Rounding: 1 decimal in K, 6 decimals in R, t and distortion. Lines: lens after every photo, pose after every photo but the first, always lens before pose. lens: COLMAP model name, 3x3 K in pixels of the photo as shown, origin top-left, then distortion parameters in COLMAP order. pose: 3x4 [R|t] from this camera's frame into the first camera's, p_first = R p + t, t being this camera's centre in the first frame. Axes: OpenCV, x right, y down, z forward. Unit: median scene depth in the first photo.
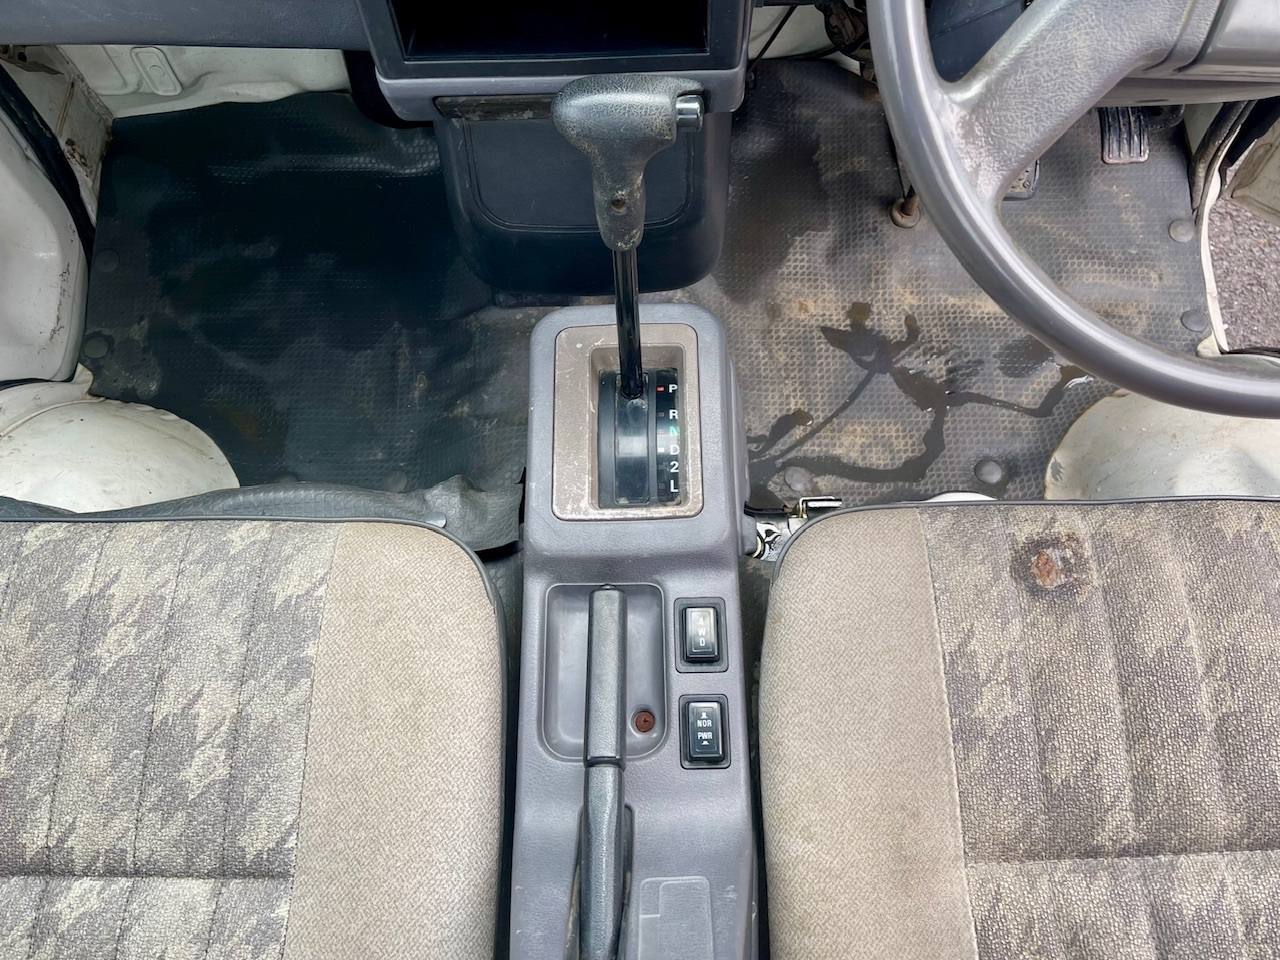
lens RADIAL K [[1071.8, 0, 656.7], [0, 1071.8, 483.0], [0, 0, 1]] dist [0.061414, -0.083207]
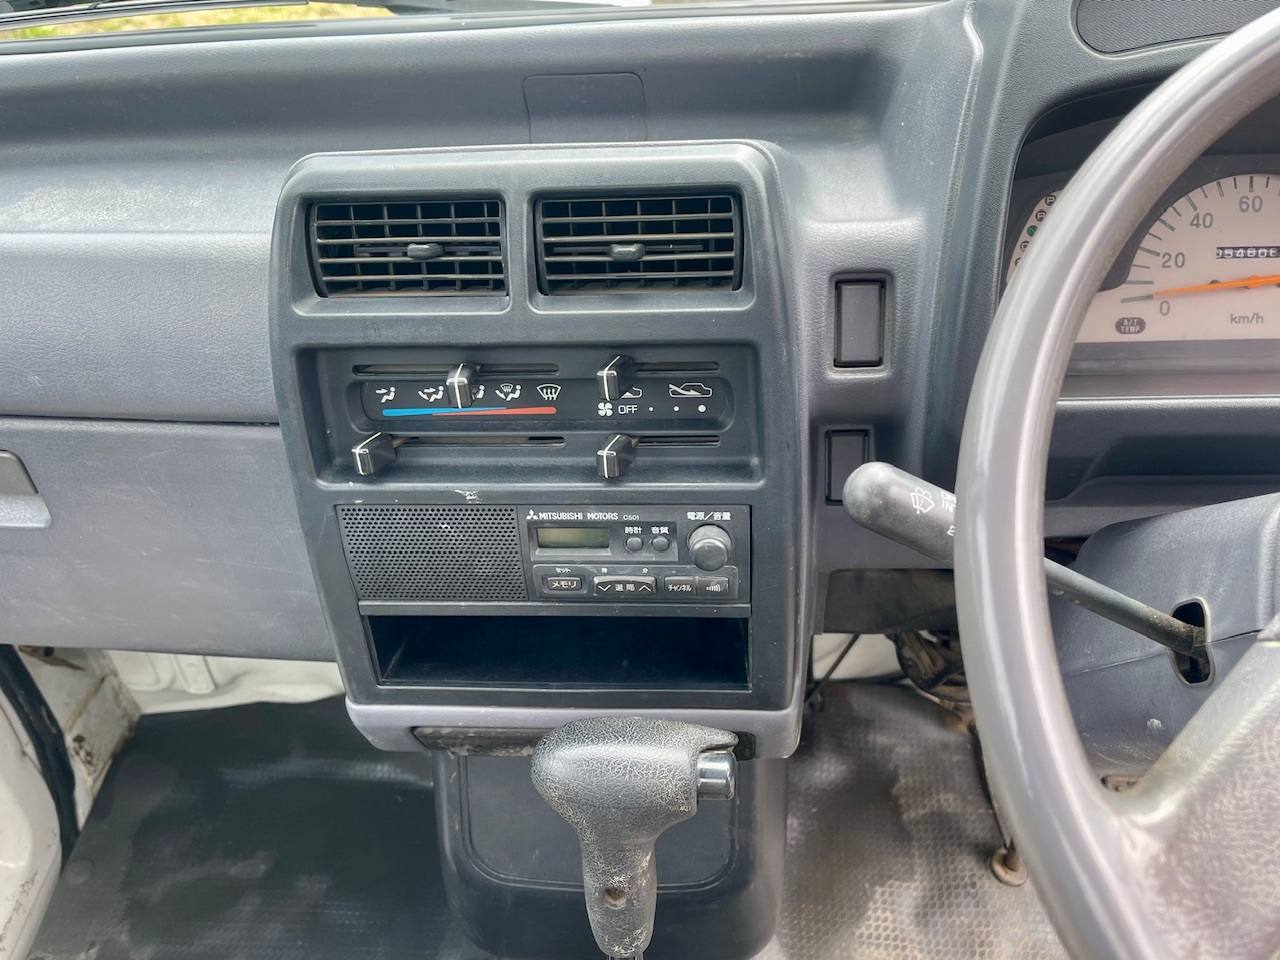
lens RADIAL K [[1038.3, 0, 653.9], [0, 1038.3, 481.2], [0, 0, 1]] dist [0.051108, -0.074712]
pose [[0.995824, 0.025440, -0.087674, 0.023200], [-0.066965, 0.856284, -0.512146, -0.077028], [0.062045, 0.515878, 0.854412, 0.150892]]
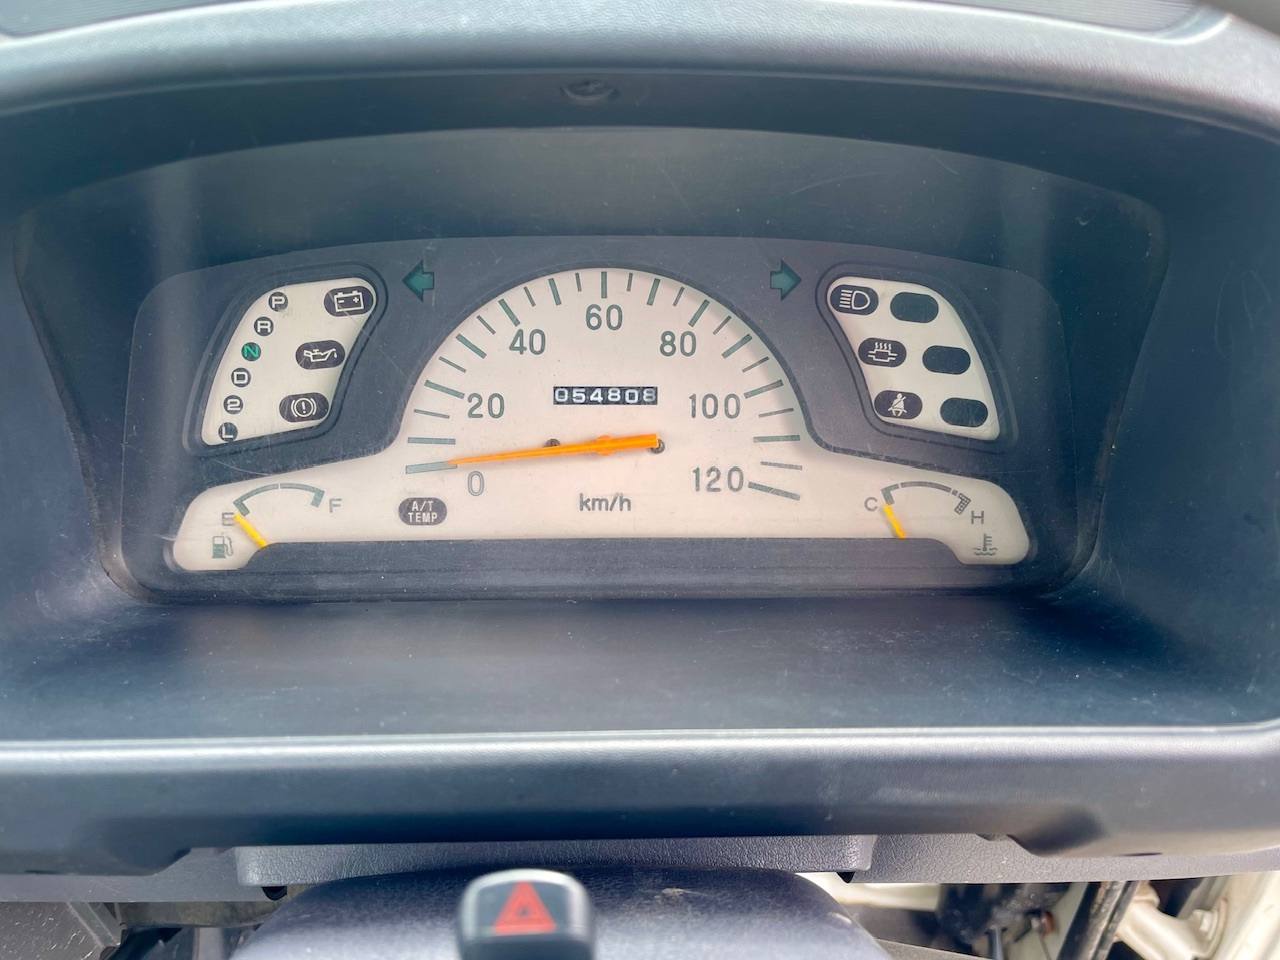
lens RADIAL K [[972.2, 0, 638.2], [0, 972.2, 472.4], [0, 0, 1]] dist [0.079585, -0.104671]
pose [[0.999297, 0.026200, 0.026814, 0.237798], [-0.008059, 0.848661, -0.528876, -0.256589], [-0.036612, 0.528288, 0.848275, 0.294308]]
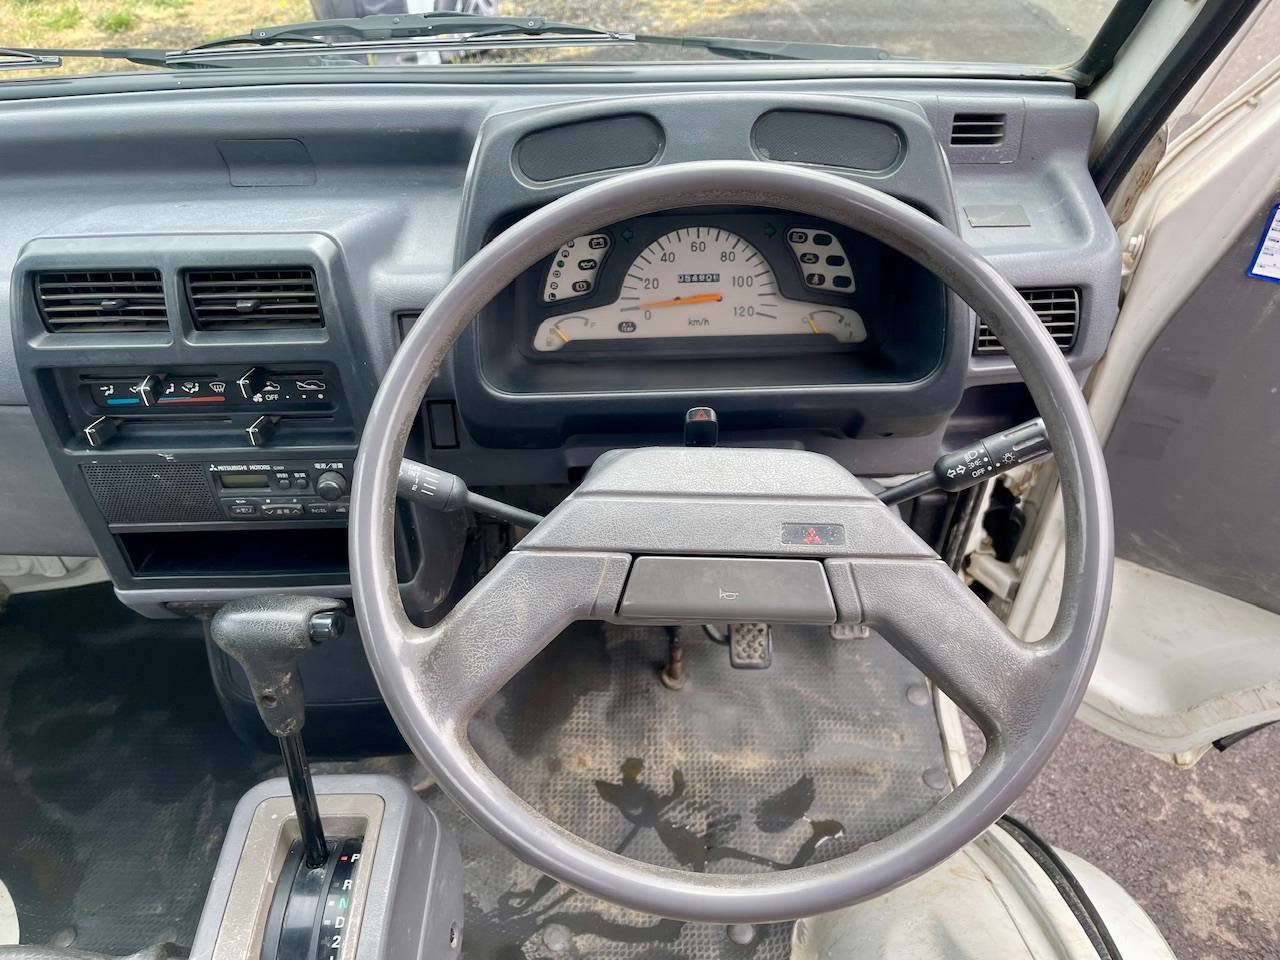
lens RADIAL K [[980.3, 0, 640.0], [0, 980.3, 480.0], [0, 0, 1]] dist [0.059539, -0.090483]
pose [[0.999982, 0.005907, 0.000767, 0.197054], [-0.005121, 0.918307, -0.395835, -0.030256], [-0.003043, 0.395824, 0.918321, -0.041321]]
